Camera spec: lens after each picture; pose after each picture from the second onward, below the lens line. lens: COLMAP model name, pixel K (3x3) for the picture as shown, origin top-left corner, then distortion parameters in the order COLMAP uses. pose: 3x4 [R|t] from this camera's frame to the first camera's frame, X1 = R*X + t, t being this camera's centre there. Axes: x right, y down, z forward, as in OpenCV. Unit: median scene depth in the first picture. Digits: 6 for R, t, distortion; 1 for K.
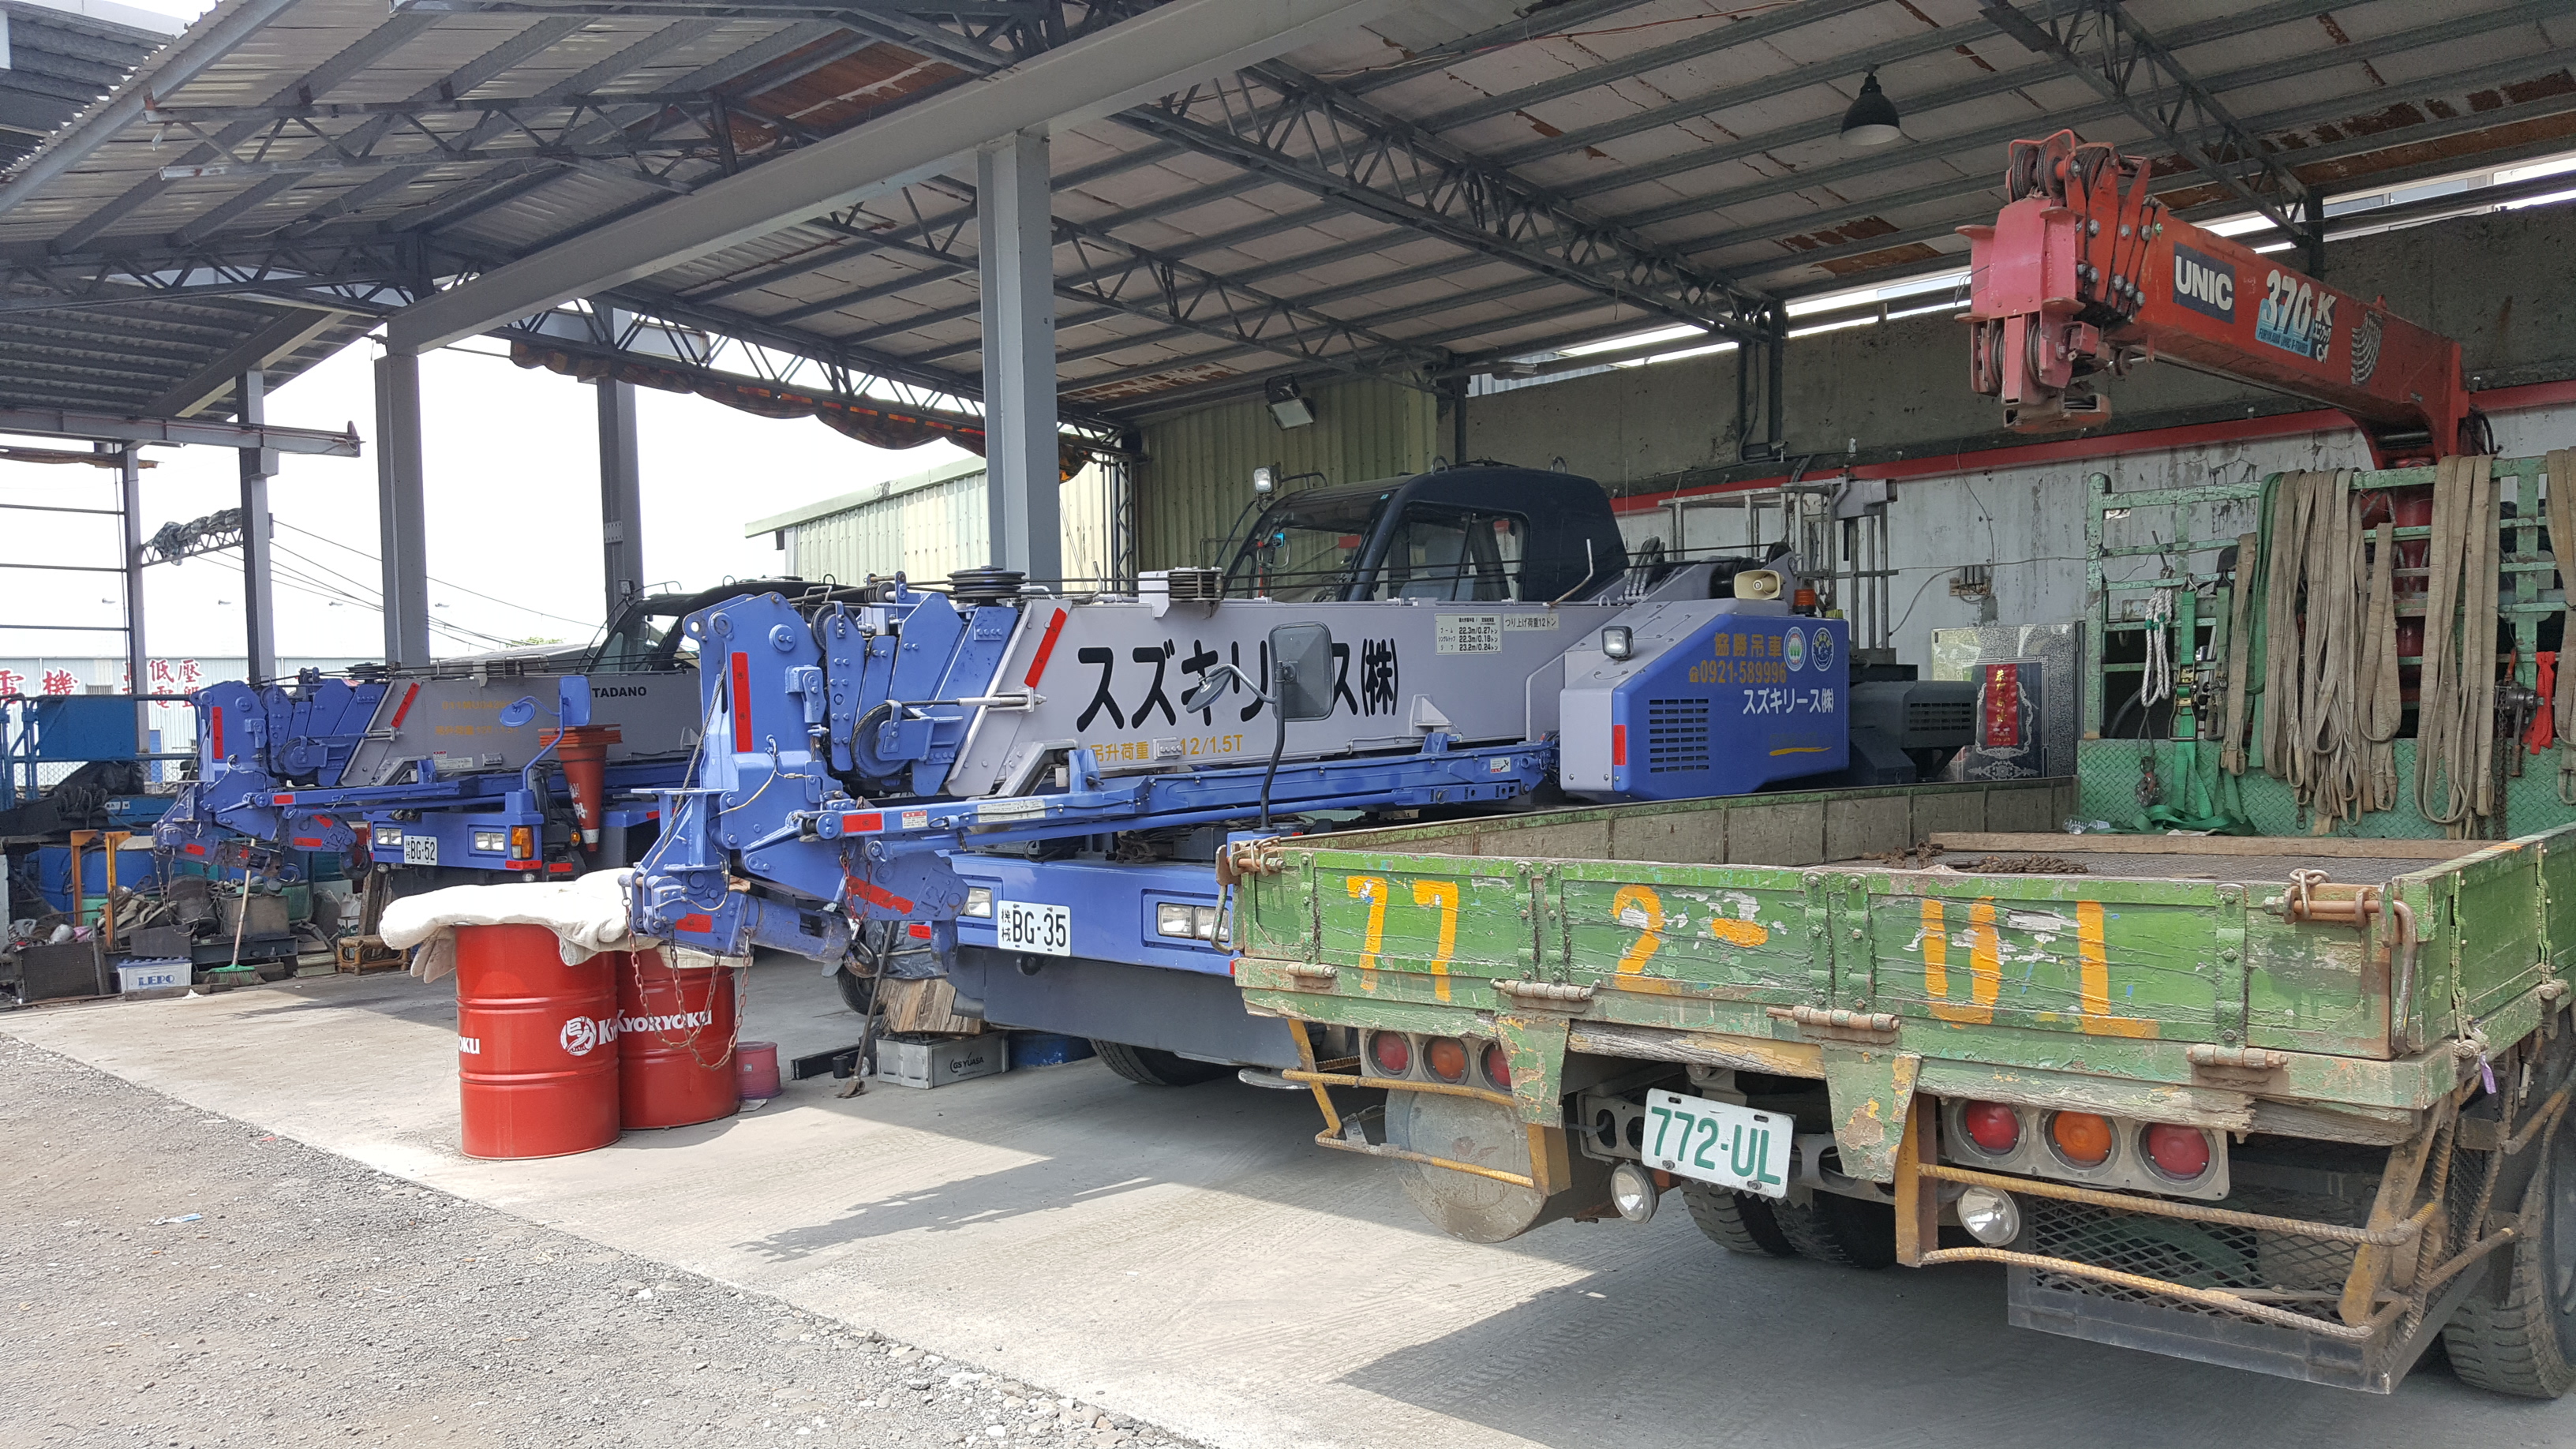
lens RADIAL K [[1891.3, 0, 1292.0], [0, 1891.3, 768.0], [0, 0, 1]] dist [0.144686, -0.238005]
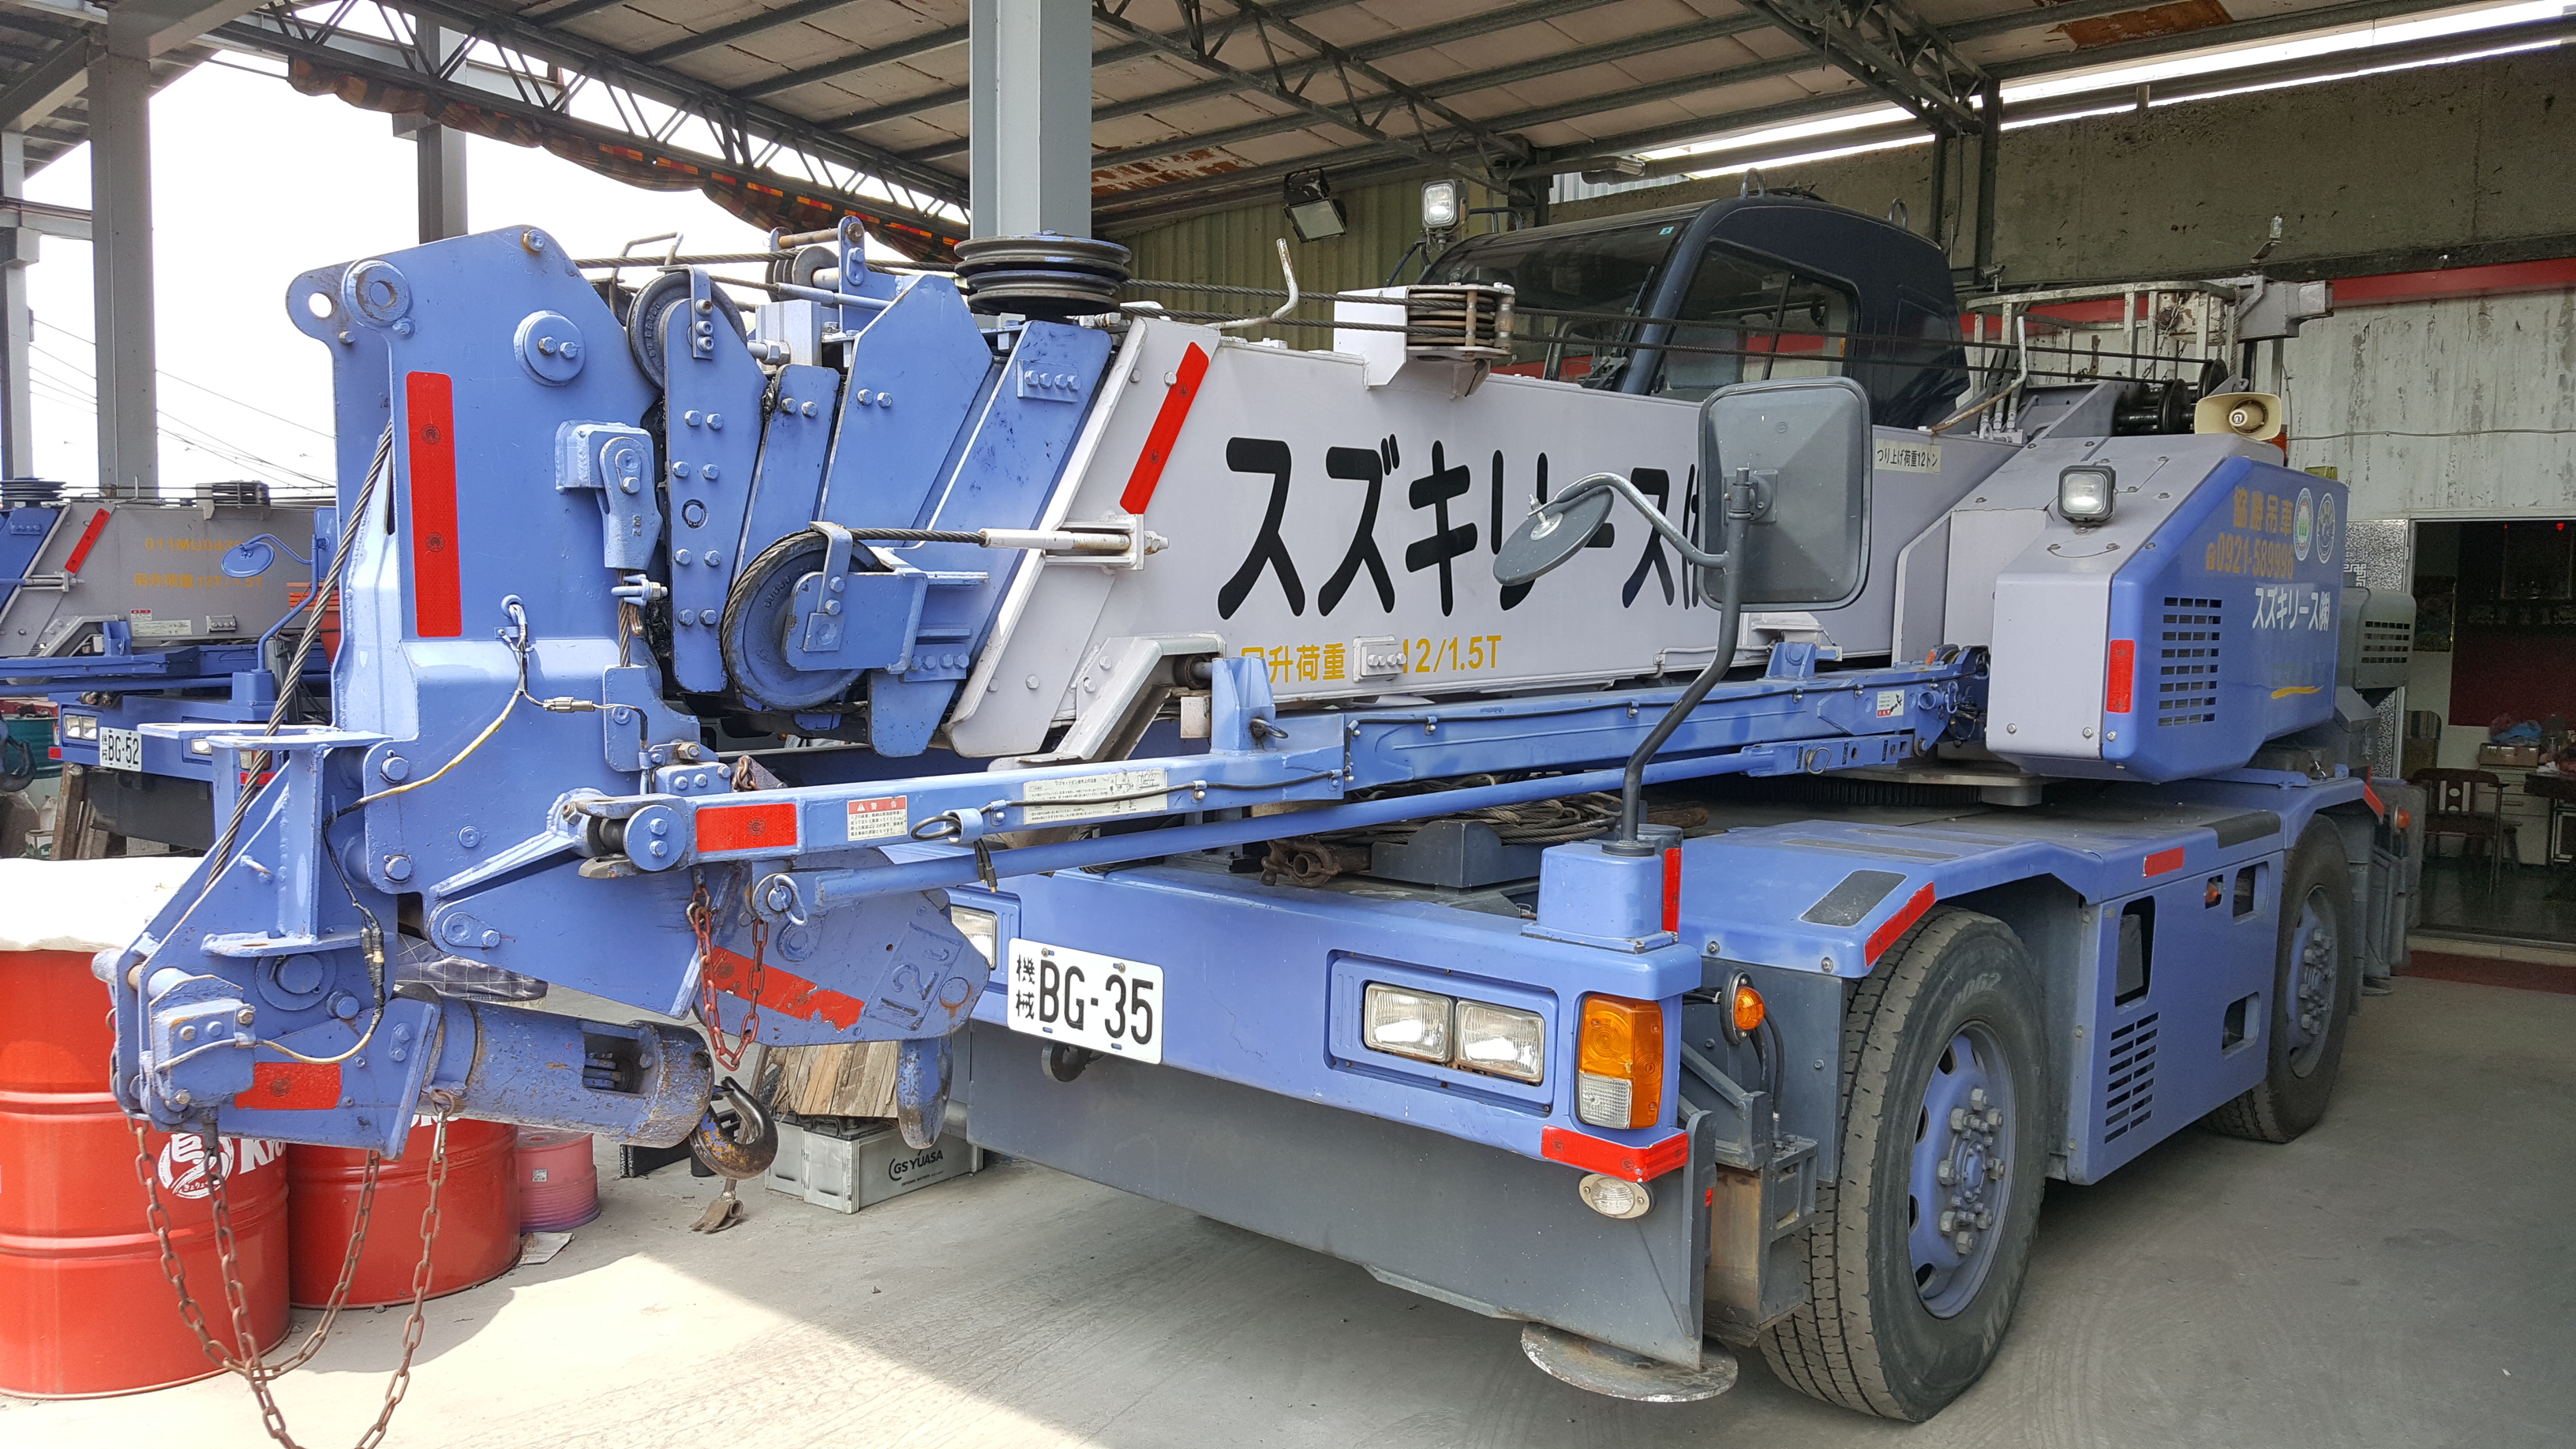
lens RADIAL K [[1891.6, 0, 1276.3], [0, 1891.6, 749.7], [0, 0, 1]] dist [0.132568, -0.233560]
pose [[0.998304, 0.034881, 0.046609, -0.102294], [-0.036975, 0.998309, 0.044845, -0.006967], [-0.044966, -0.046493, 0.997906, 0.455076]]
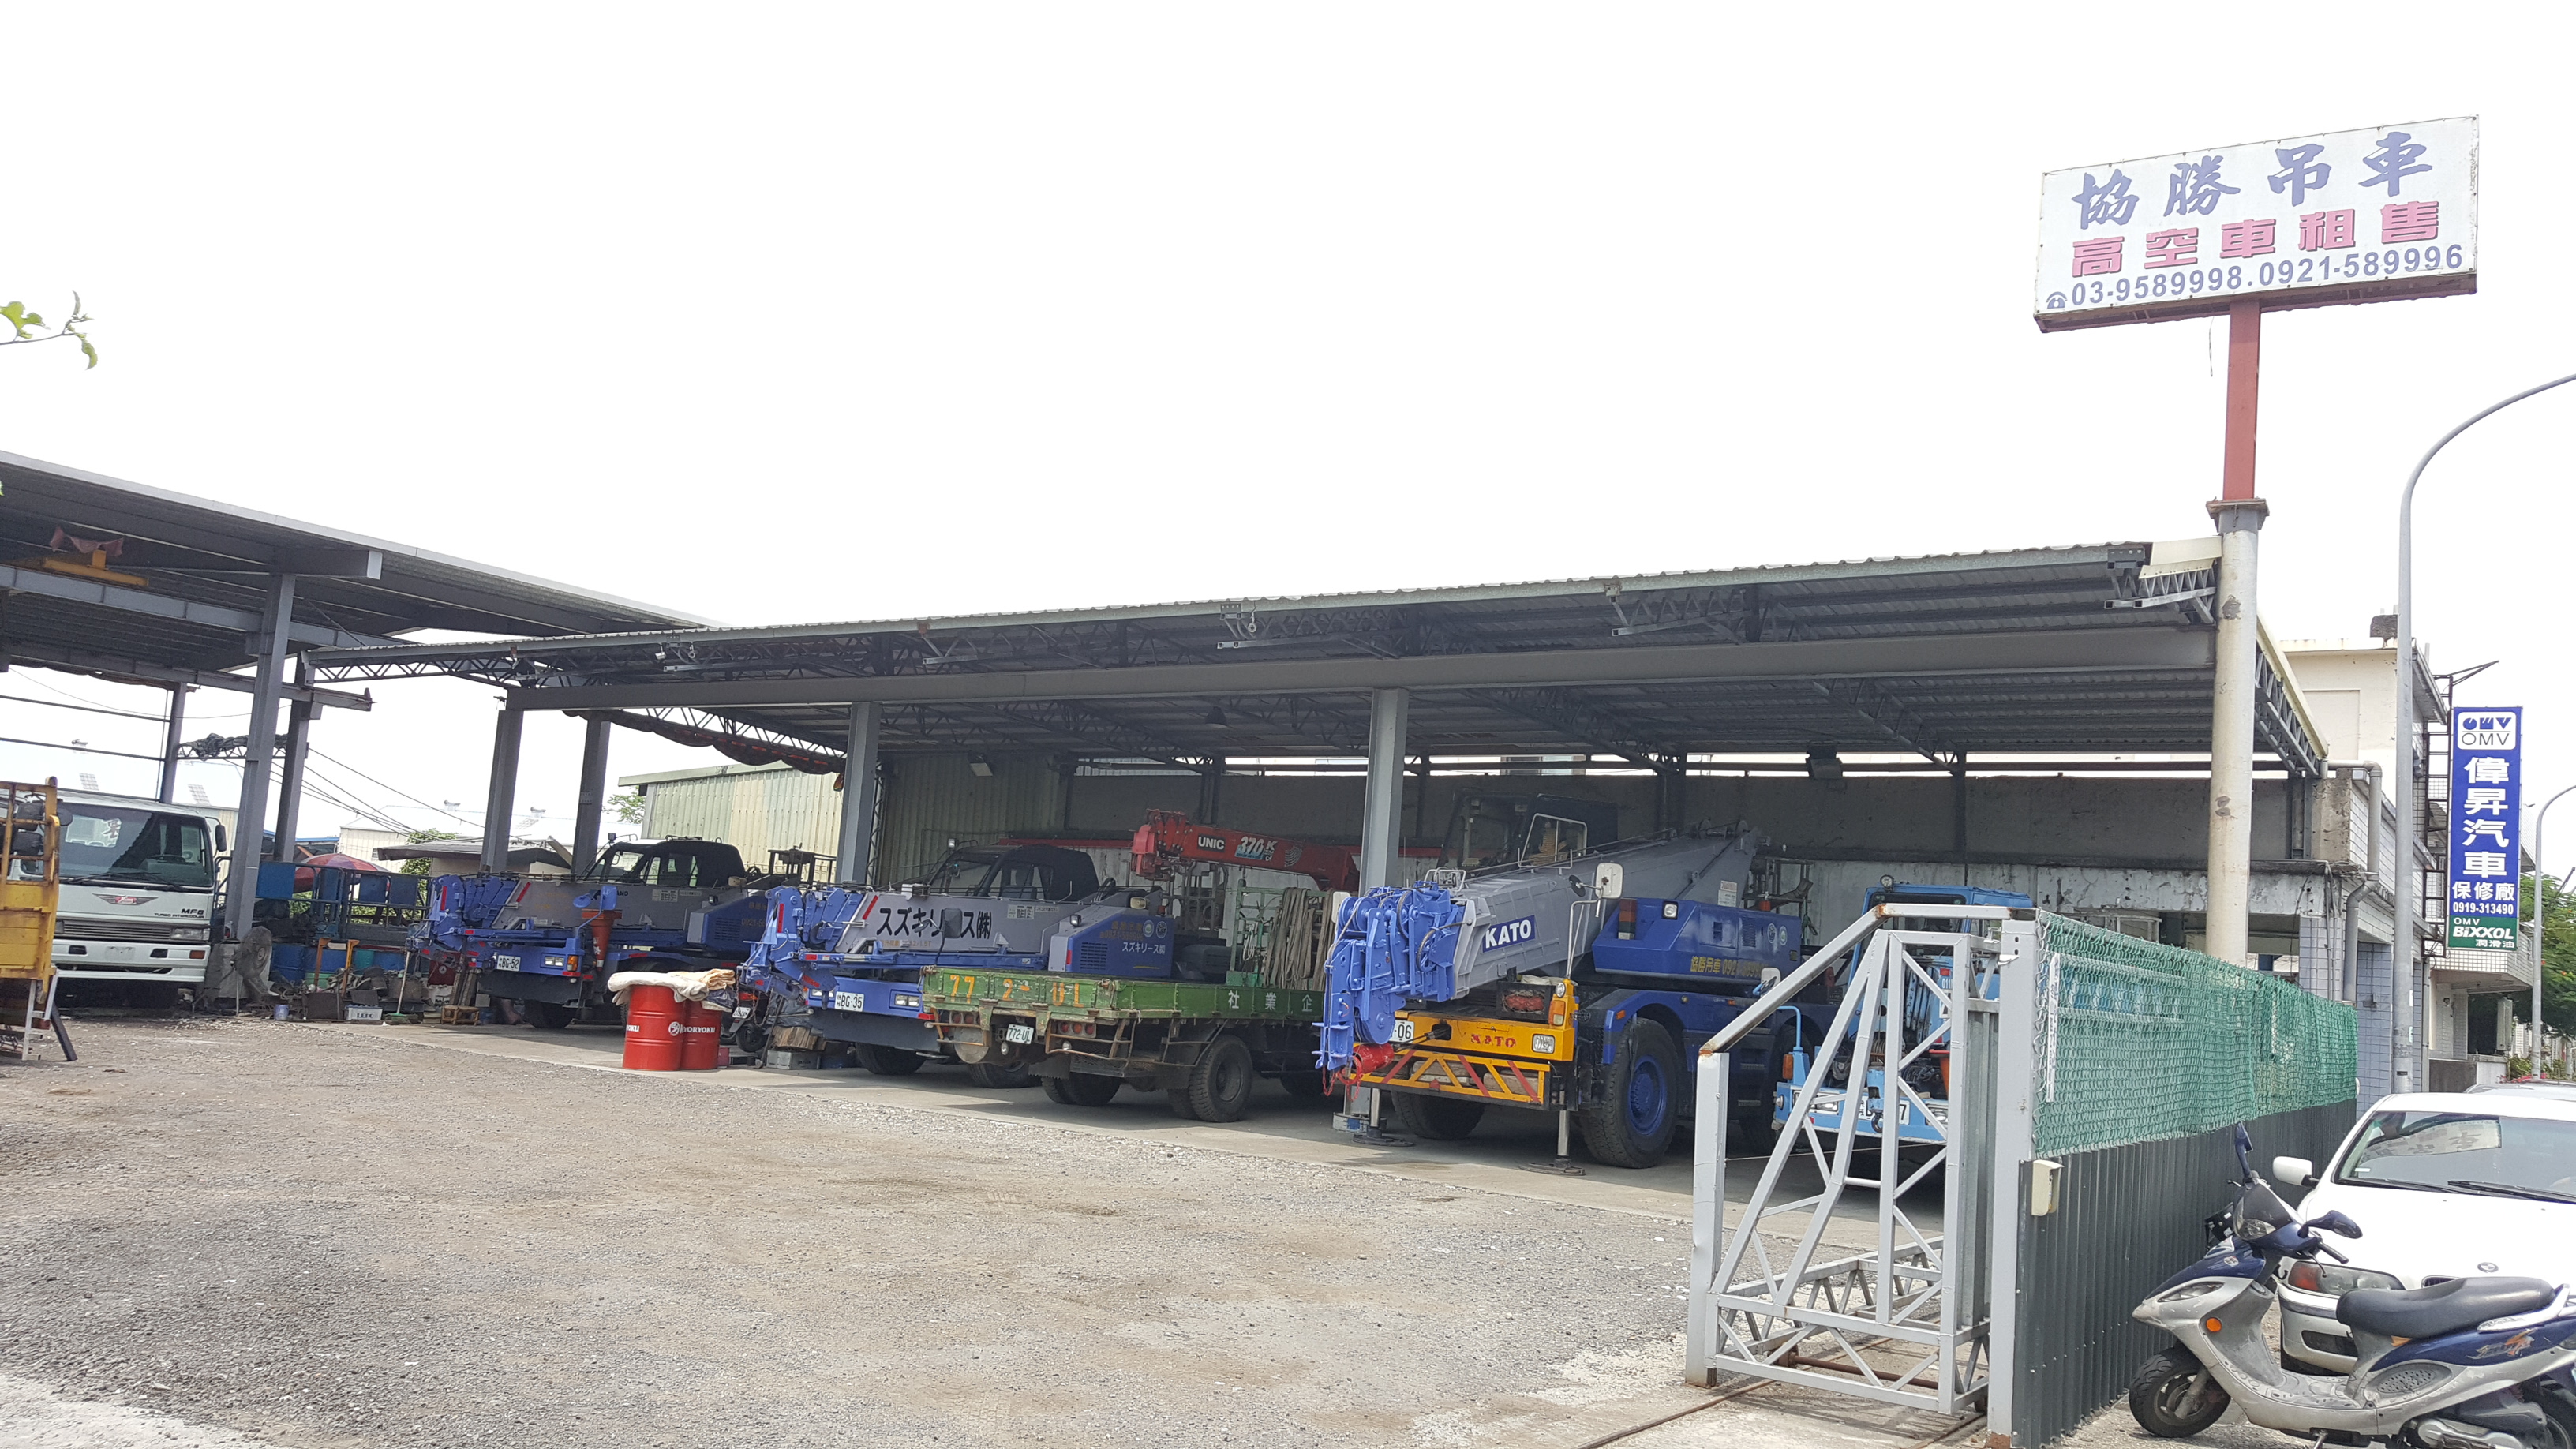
lens RADIAL K [[1891.3, 0, 1292.0], [0, 1891.3, 768.0], [0, 0, 1]] dist [0.144686, -0.238005]
pose [[0.983240, 0.109393, 0.145849, 0.058860], [-0.090930, 0.987629, -0.127754, 0.039459], [-0.158020, 0.112351, 0.981023, -1.847843]]
